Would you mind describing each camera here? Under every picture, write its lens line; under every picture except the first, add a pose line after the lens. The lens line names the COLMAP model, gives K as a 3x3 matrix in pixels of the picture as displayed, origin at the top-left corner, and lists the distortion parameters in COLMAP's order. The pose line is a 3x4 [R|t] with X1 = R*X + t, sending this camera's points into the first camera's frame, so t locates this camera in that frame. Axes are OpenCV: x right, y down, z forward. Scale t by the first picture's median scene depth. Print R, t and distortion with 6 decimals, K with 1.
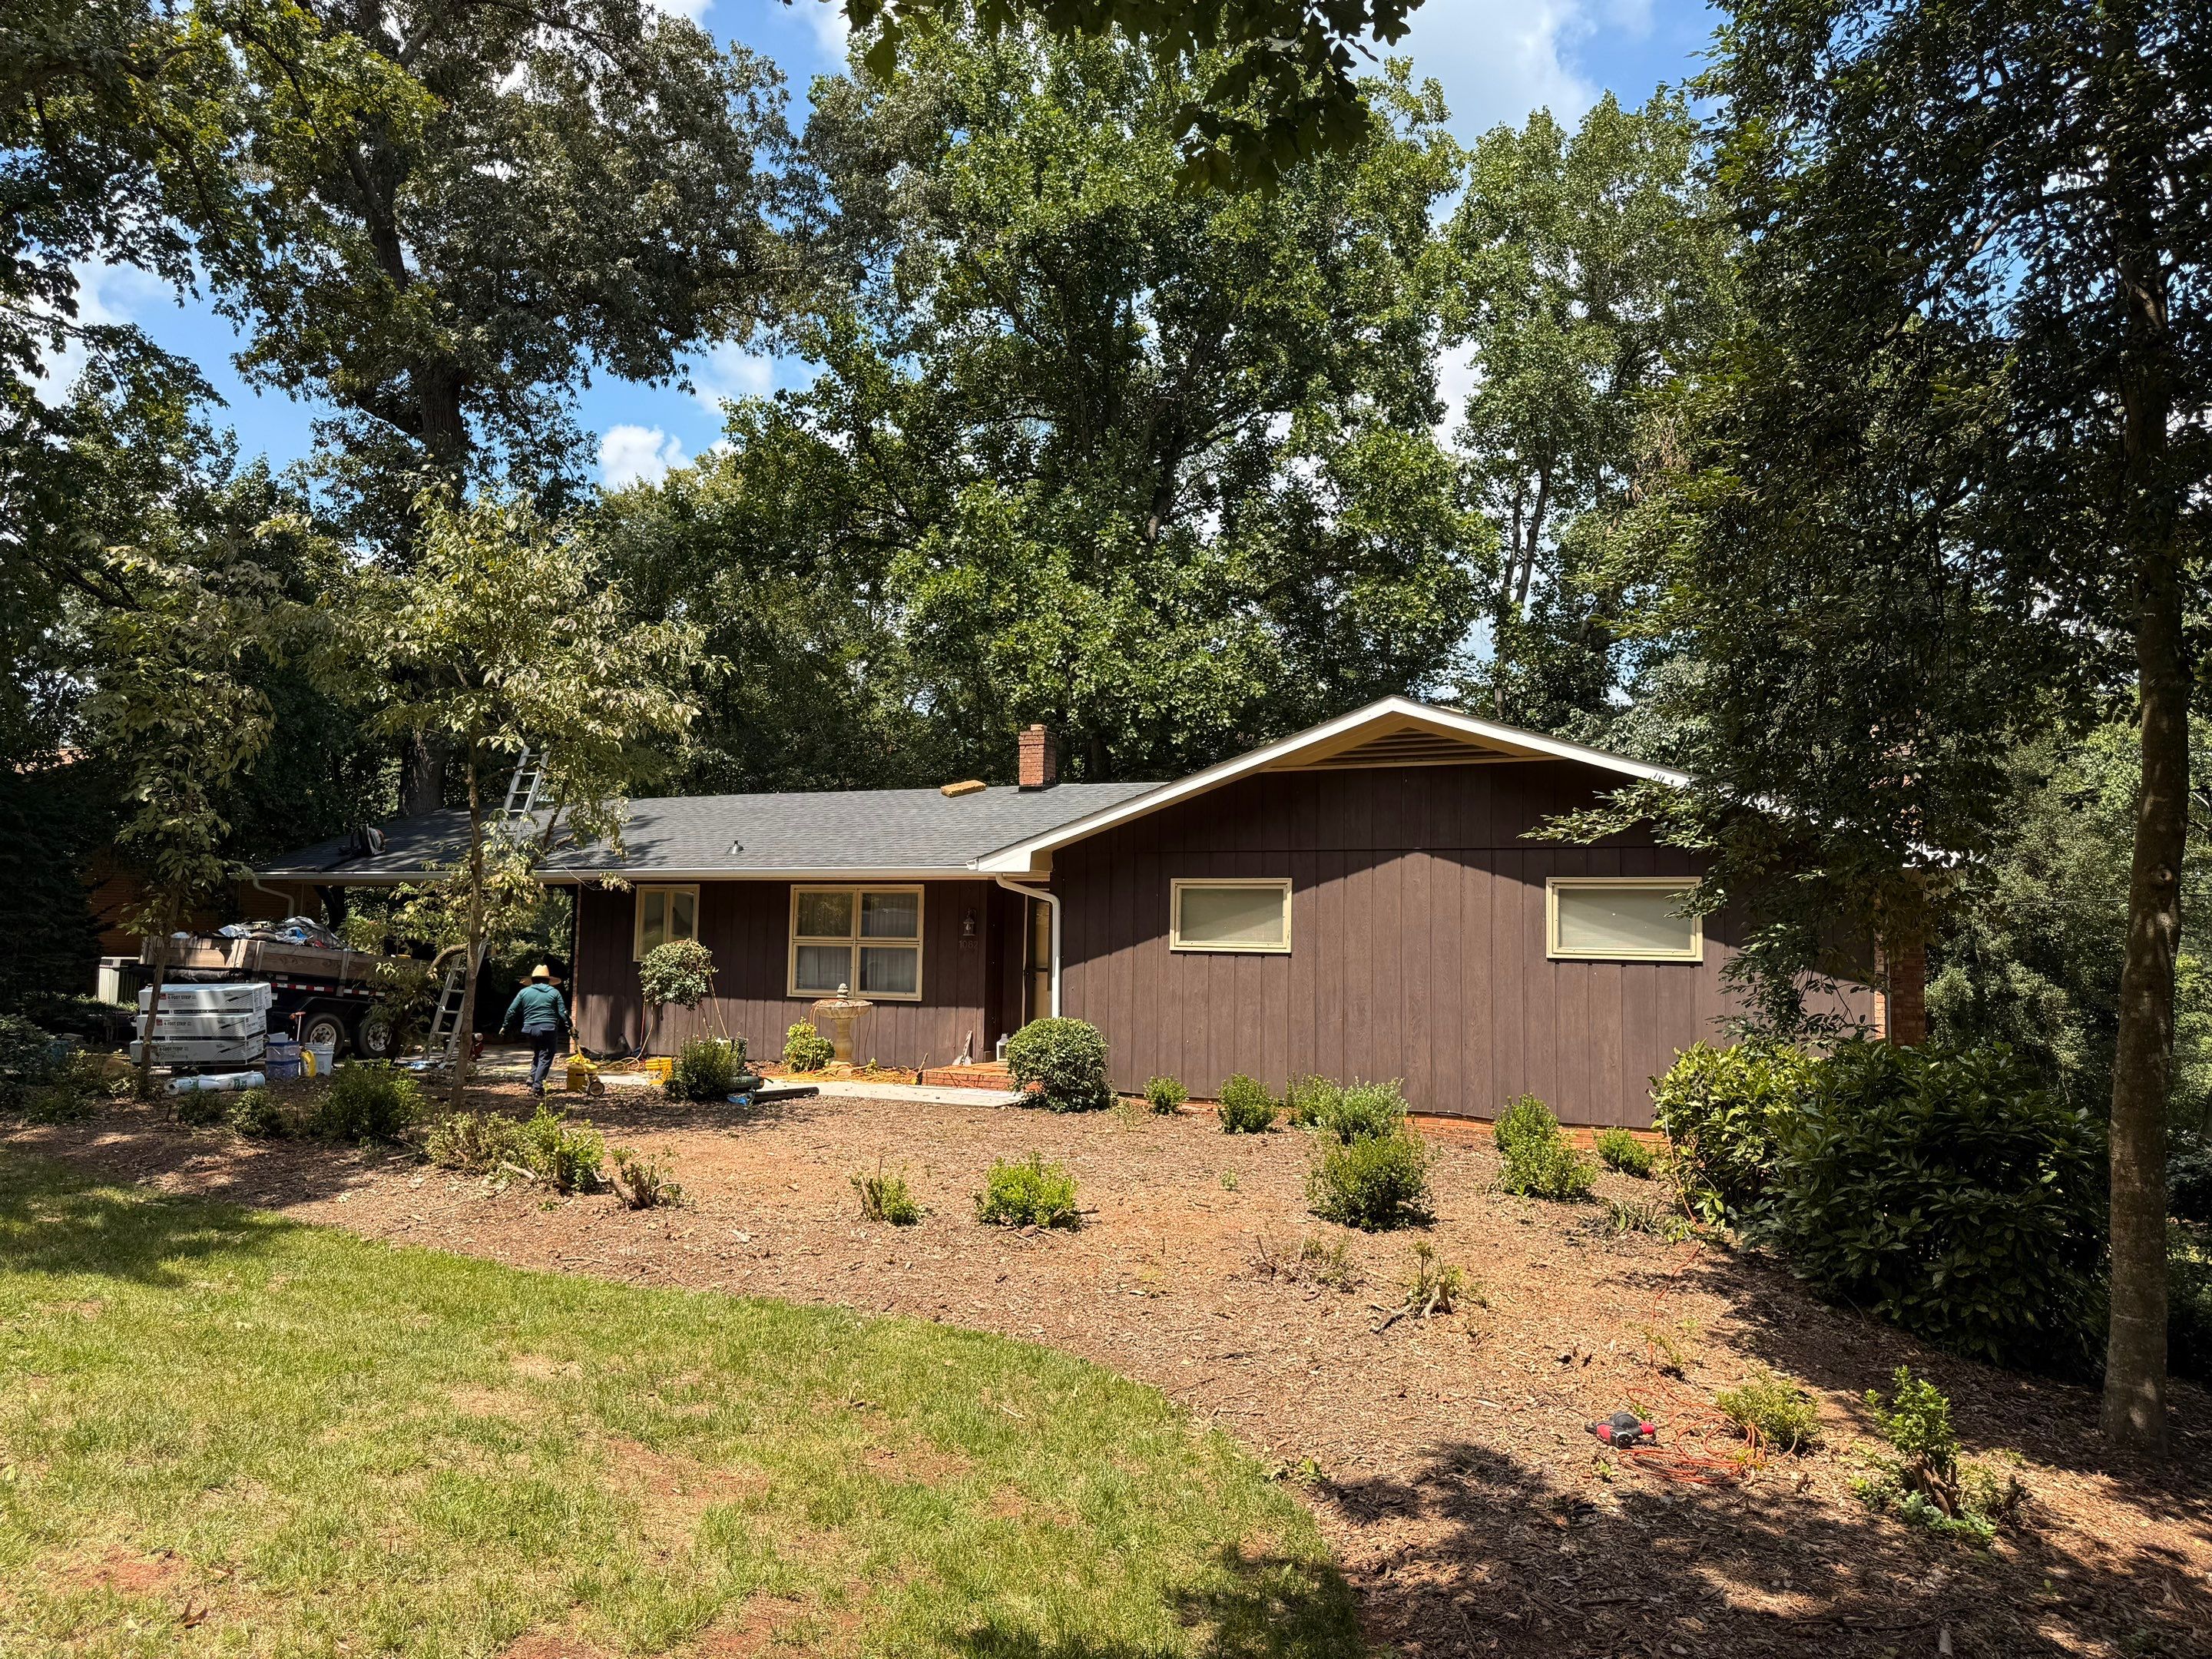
lens RADIAL K [[1511.9, 0, 1084.1], [0, 1511.9, 836.7], [0, 0, 1]] dist [0.034640, -0.050933]
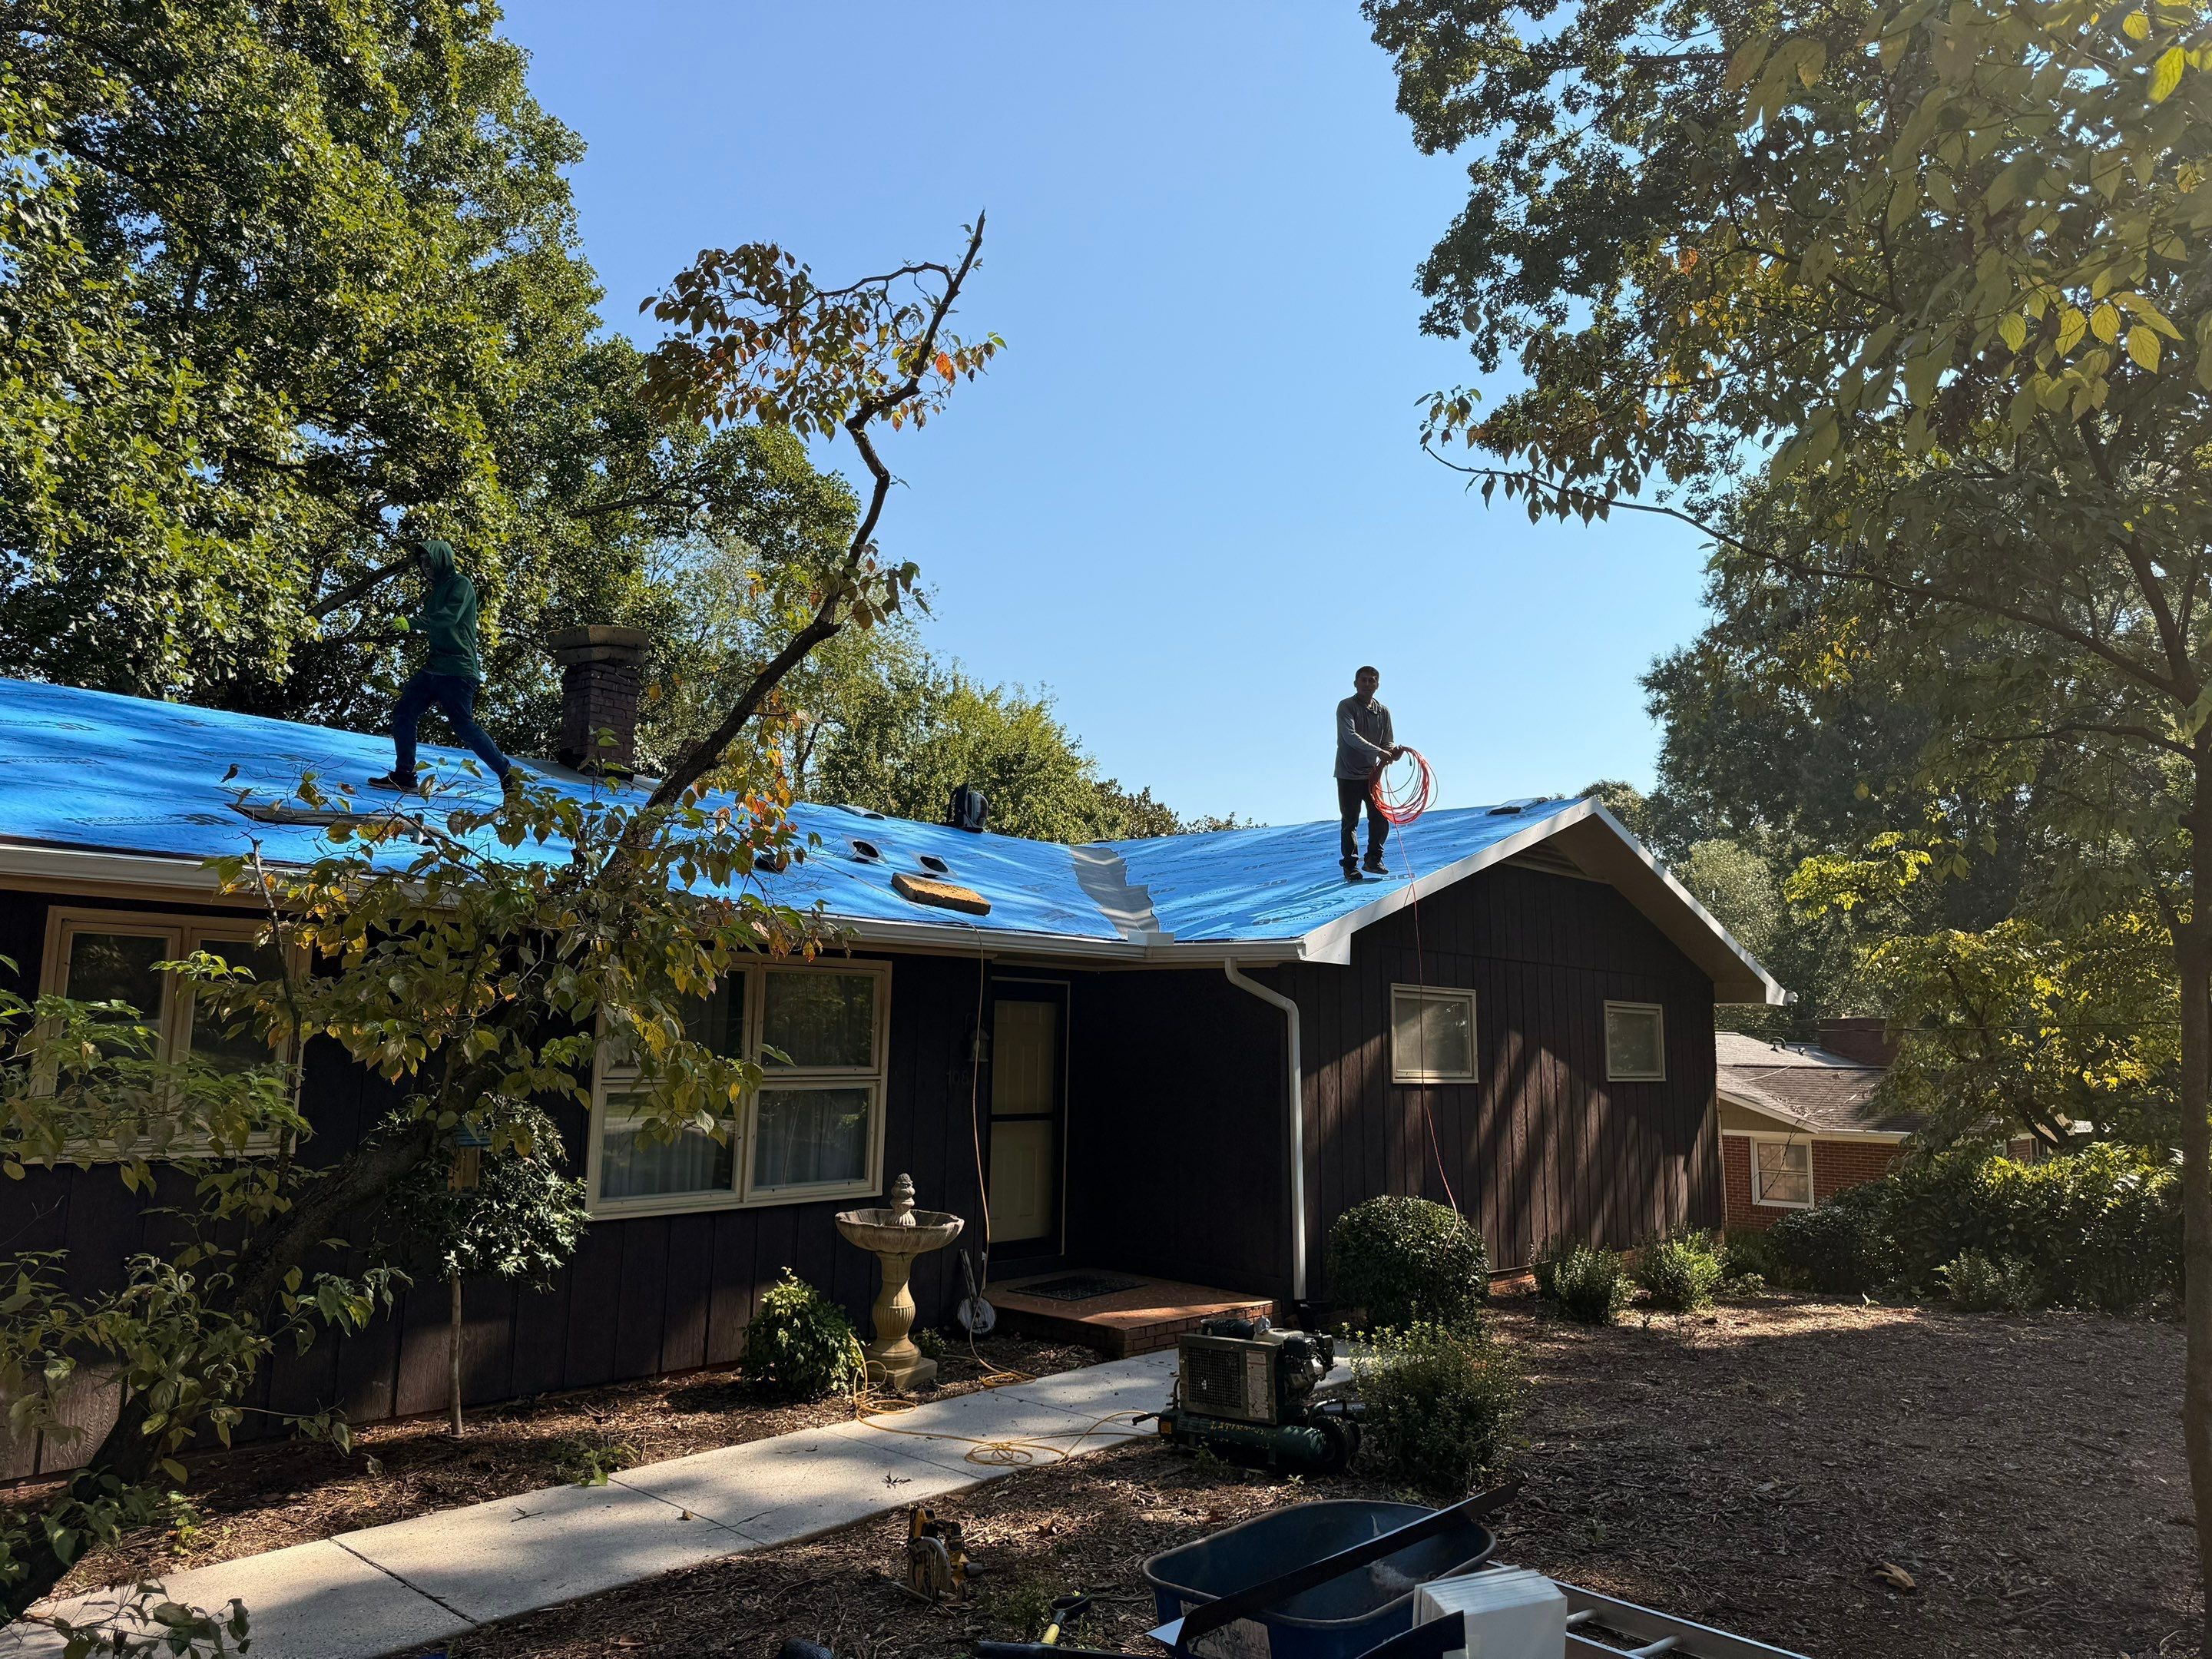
lens RADIAL K [[1511.9, 0, 1084.1], [0, 1511.9, 836.7], [0, 0, 1]] dist [0.034640, -0.050933]
pose [[0.255314, 0.116155, 0.959855, -0.377507], [-0.080438, 0.991868, -0.098633, 0.022956], [-0.963506, -0.052026, 0.262581, 0.529877]]
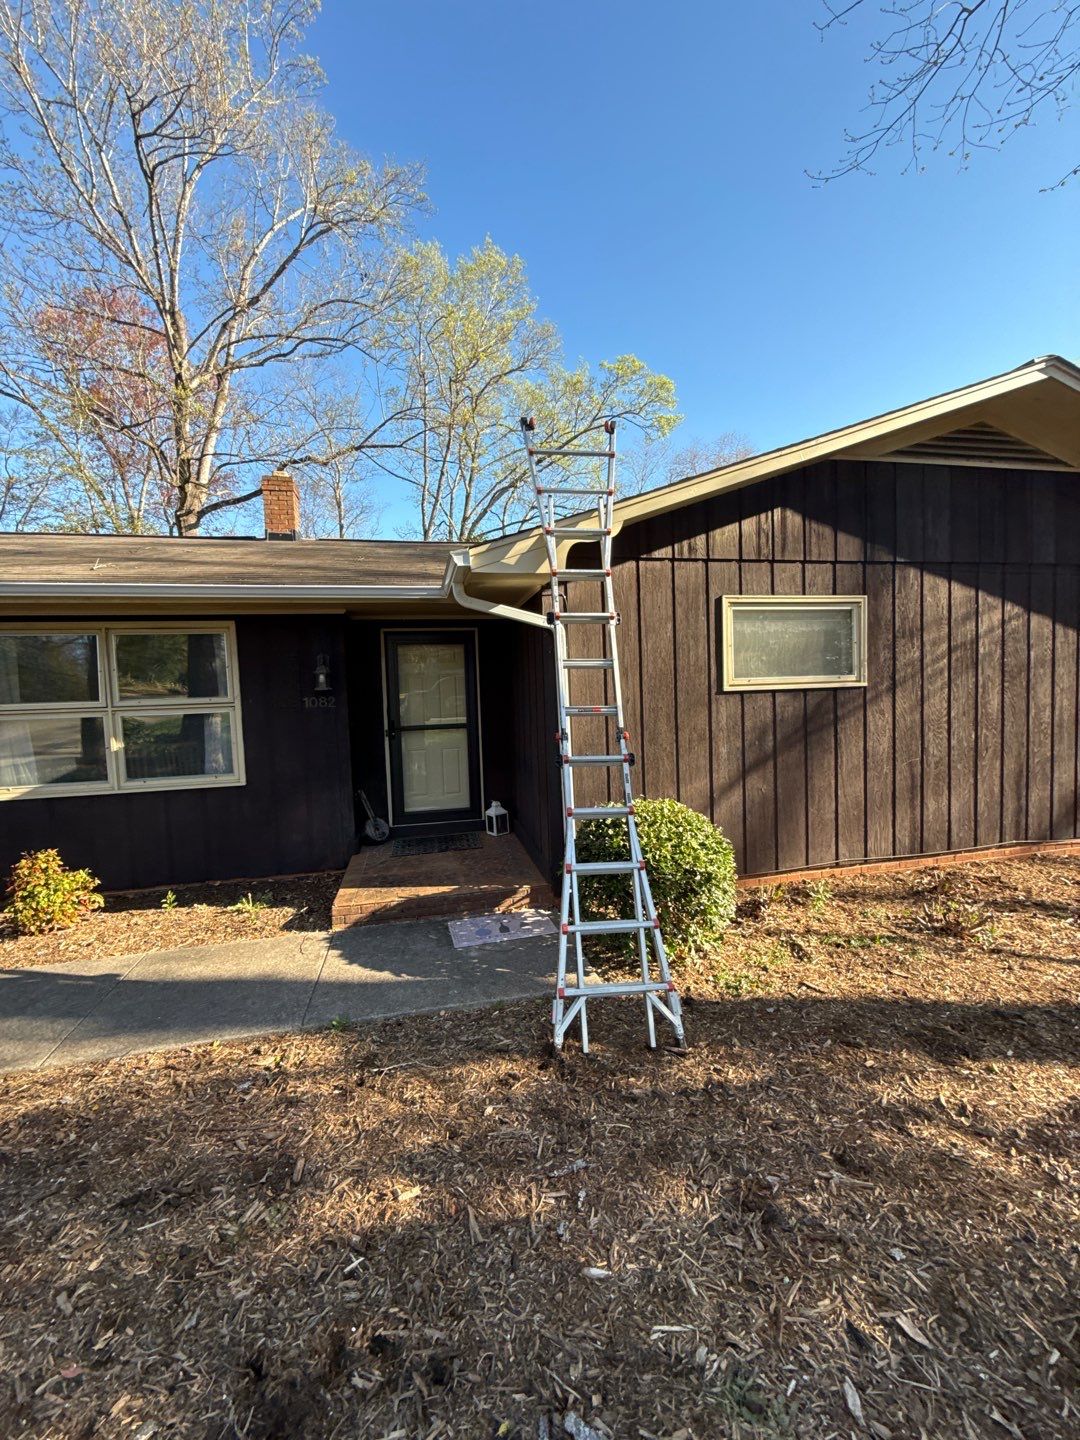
lens RADIAL K [[565.9, 0, 515.9], [0, 565.9, 725.1], [0, 0, 1]] dist [-0.001314, 0.000527]
pose [[0.770723, -0.083765, 0.631640, -0.116277], [0.006214, 0.992262, 0.124007, 0.030944], [-0.637140, -0.091650, 0.765280, 0.469716]]
